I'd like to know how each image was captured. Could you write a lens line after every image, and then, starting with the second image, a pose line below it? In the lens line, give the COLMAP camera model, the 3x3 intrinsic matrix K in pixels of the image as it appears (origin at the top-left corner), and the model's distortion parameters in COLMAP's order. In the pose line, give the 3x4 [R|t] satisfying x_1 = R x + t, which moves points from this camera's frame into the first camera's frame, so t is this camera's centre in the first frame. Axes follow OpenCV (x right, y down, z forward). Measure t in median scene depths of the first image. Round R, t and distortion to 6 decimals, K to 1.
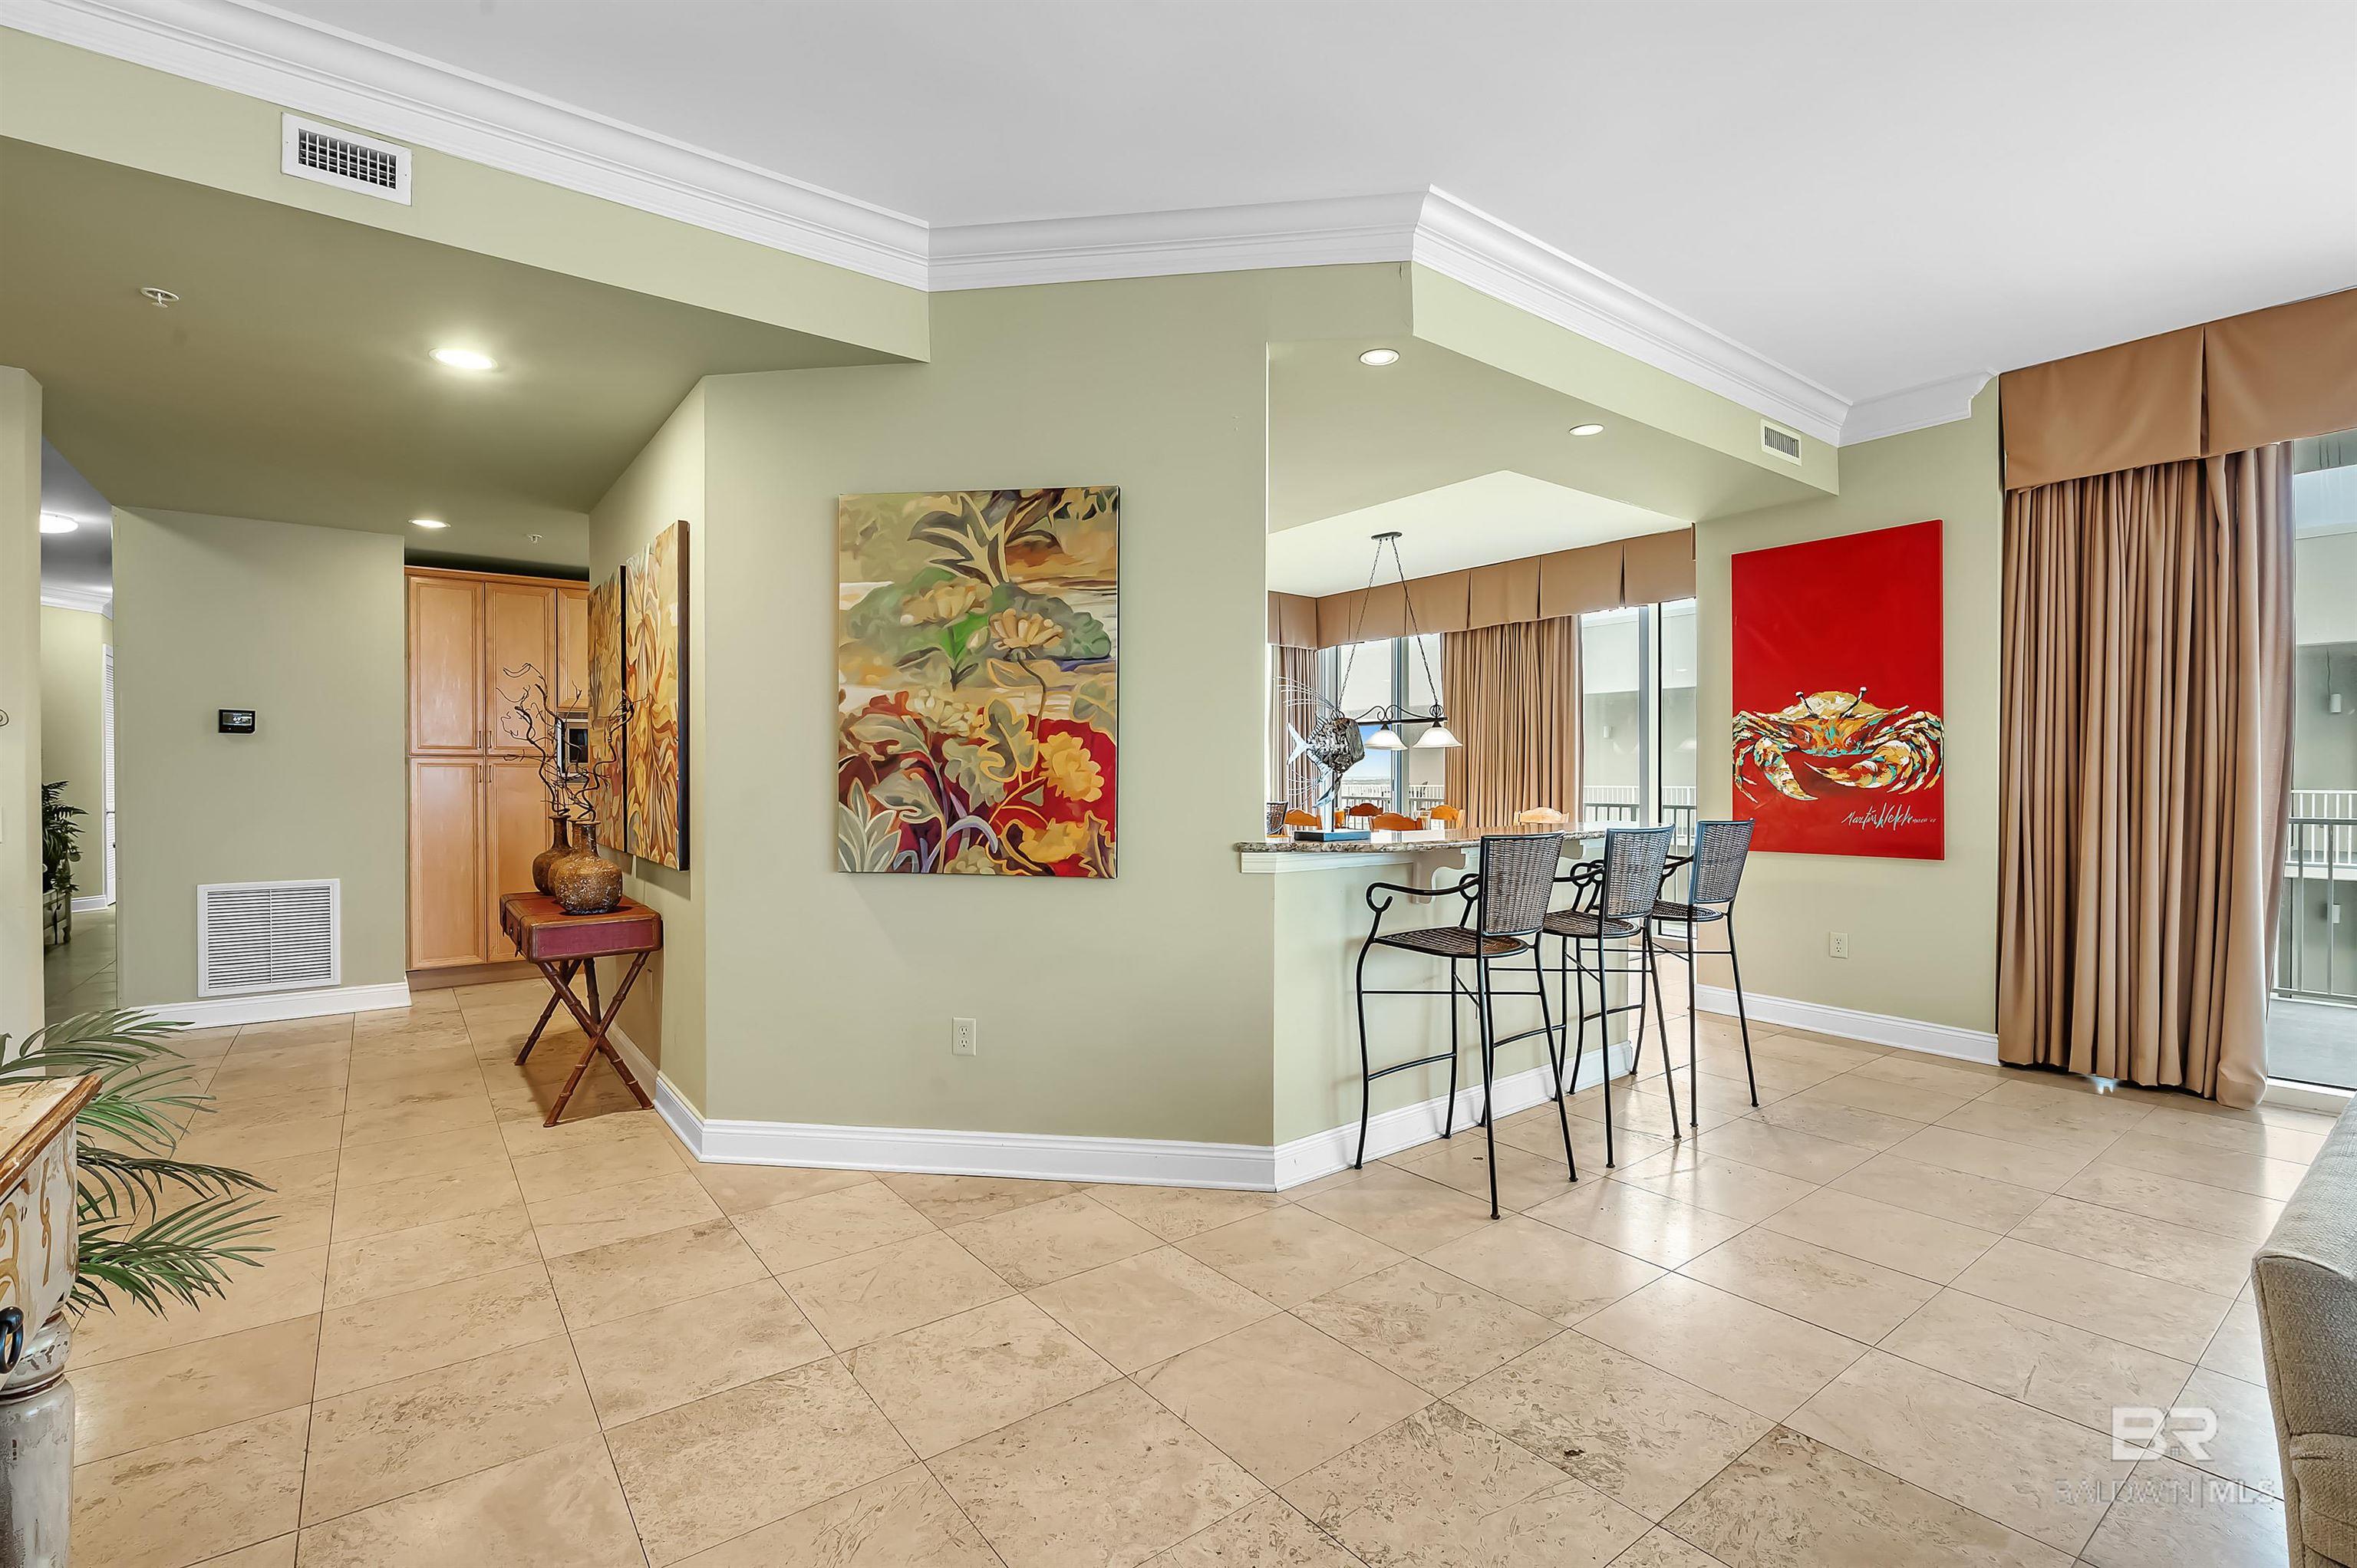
lens RADIAL K [[1053.0, 0, 1173.9], [0, 1053.0, 787.5], [0, 0, 1]] dist [-0.002516, -0.000359]
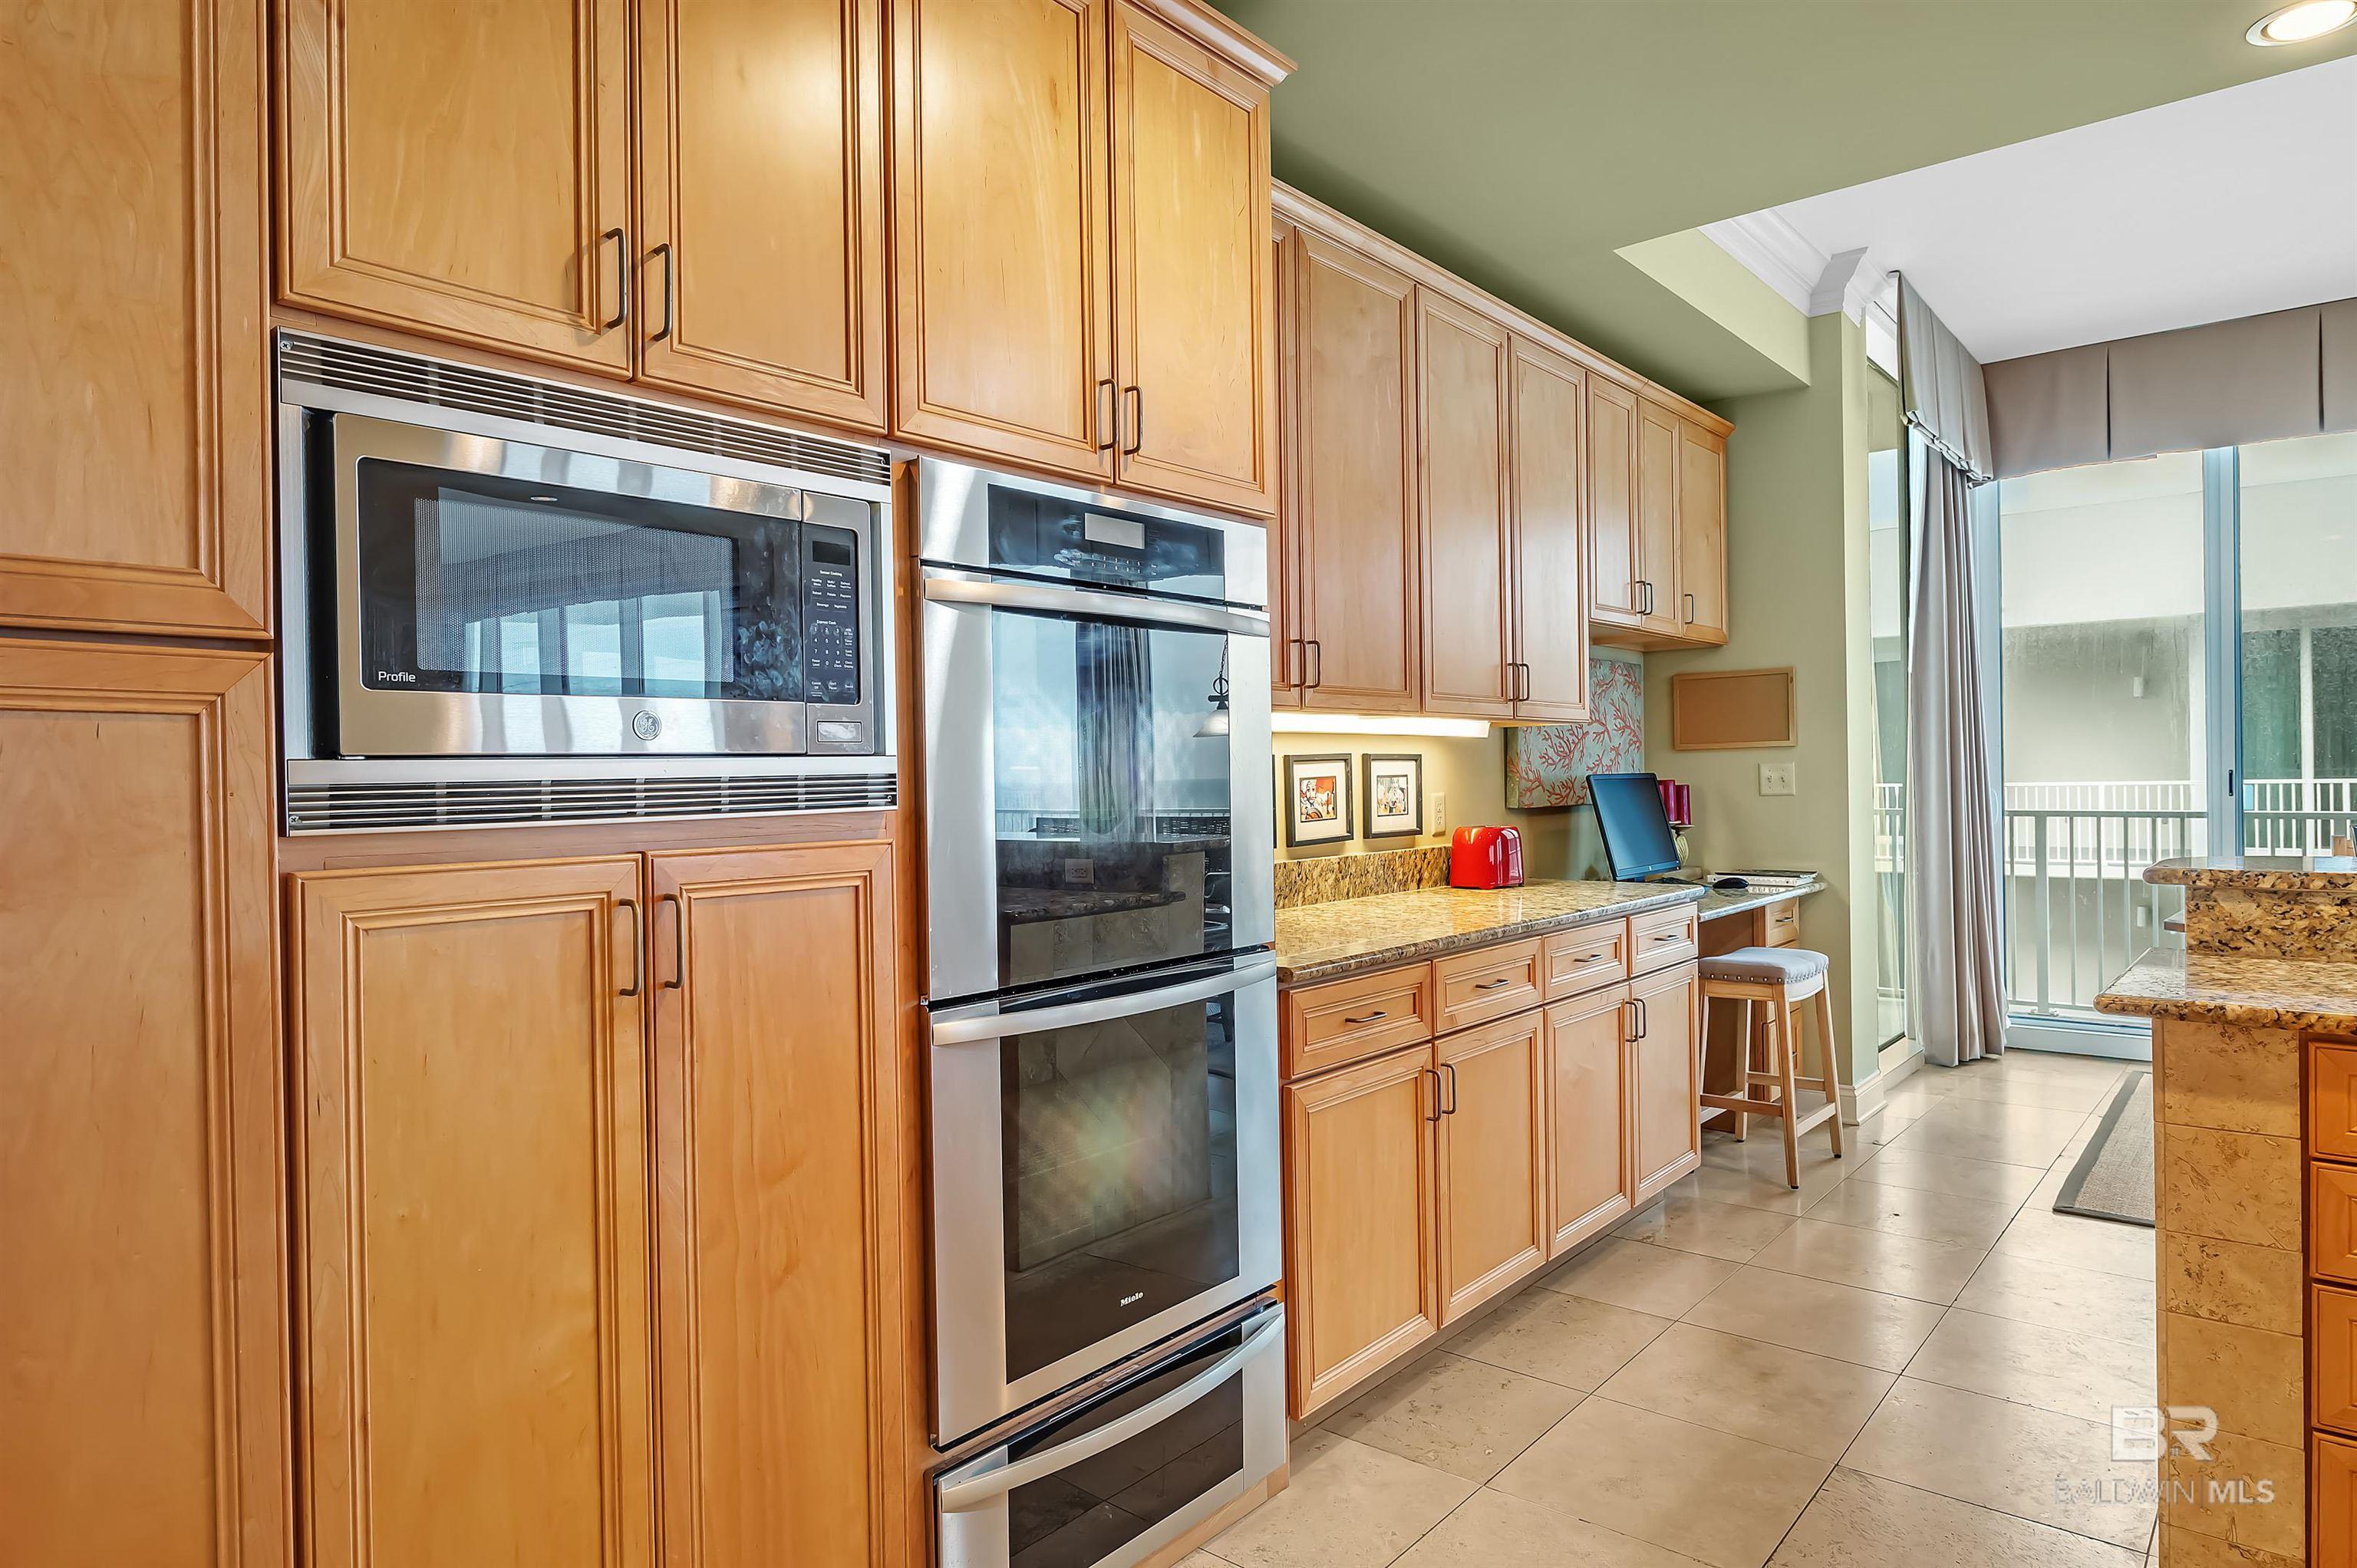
lens RADIAL K [[1386.9, 0, 1178.5], [0, 1386.9, 784.0], [0, 0, 1]] dist [-0.002600, -0.001360]
pose [[0.974034, -0.012212, 0.226070, -0.707223], [0.014006, 0.999882, -0.006332, -0.008970], [-0.225966, 0.009334, 0.974090, 1.094901]]
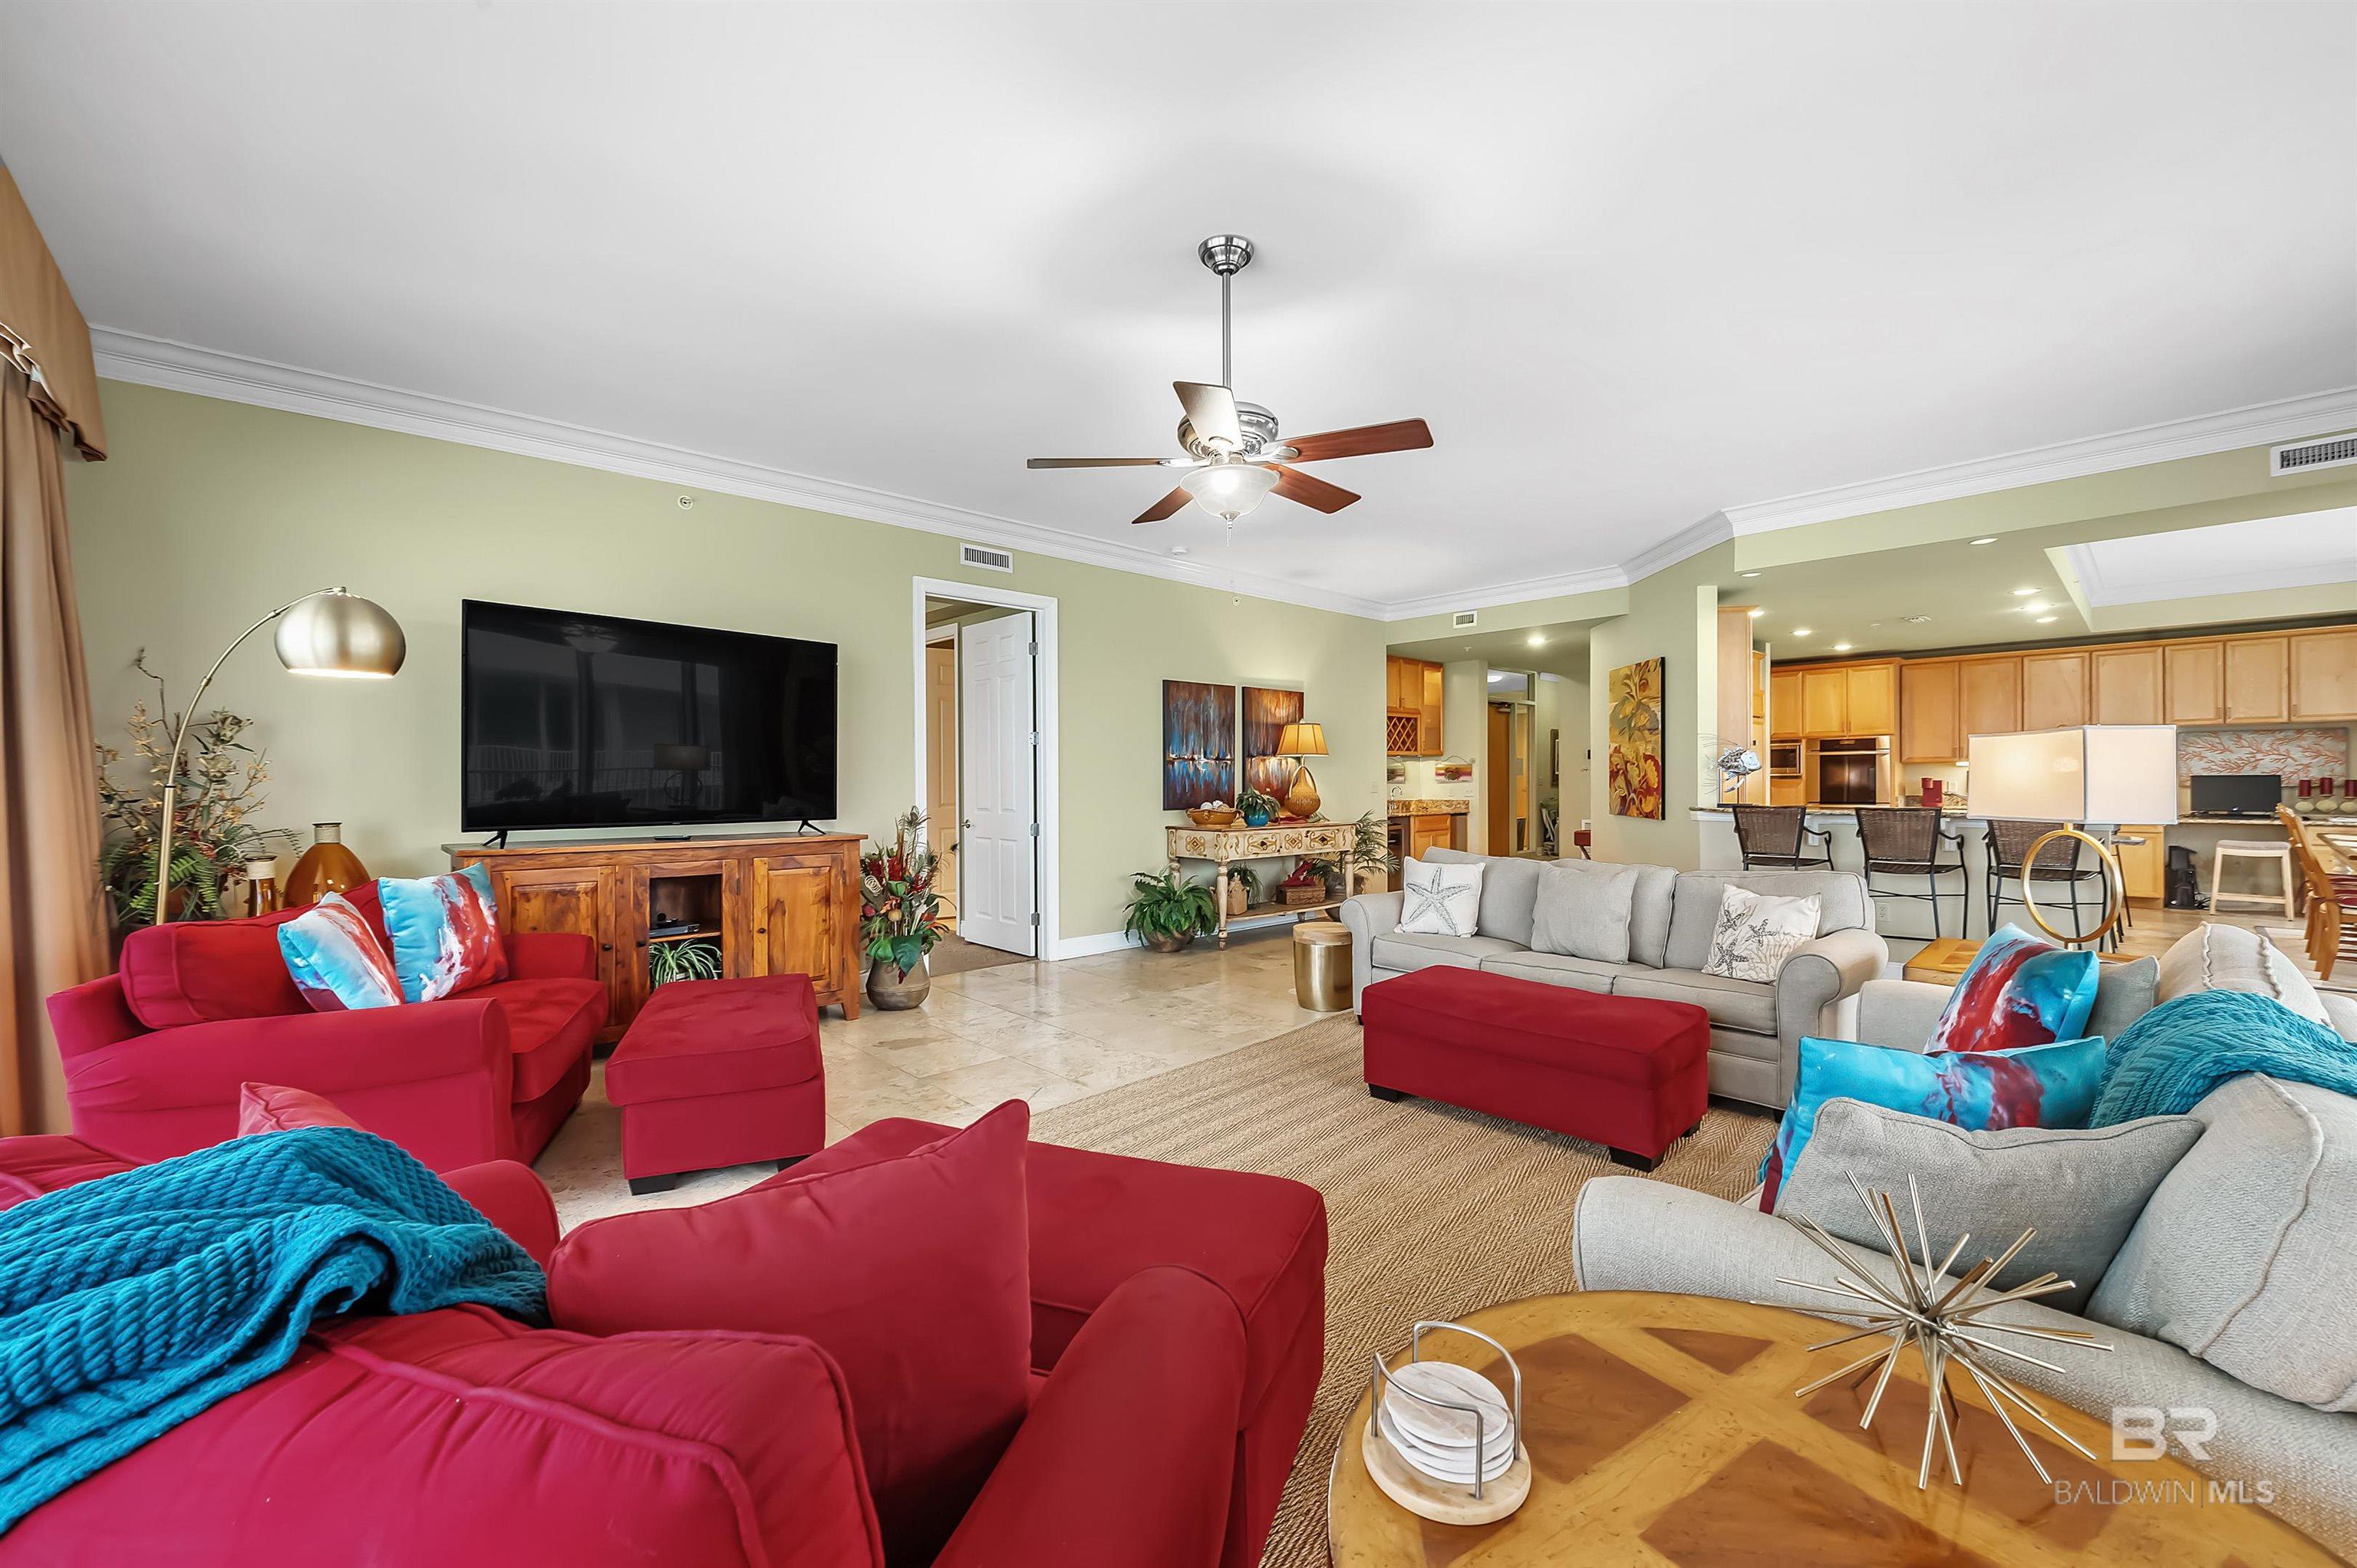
lens RADIAL K [[938.0, 0, 1178.5], [0, 938.0, 784.0], [0, 0, 1]] dist [-0.003351, -0.000414]
pose [[0.105935, 0.007207, -0.994347, 1.340544], [-0.004279, 0.999968, 0.006791, -0.003657], [0.994364, 0.003535, 0.105963, -0.219793]]
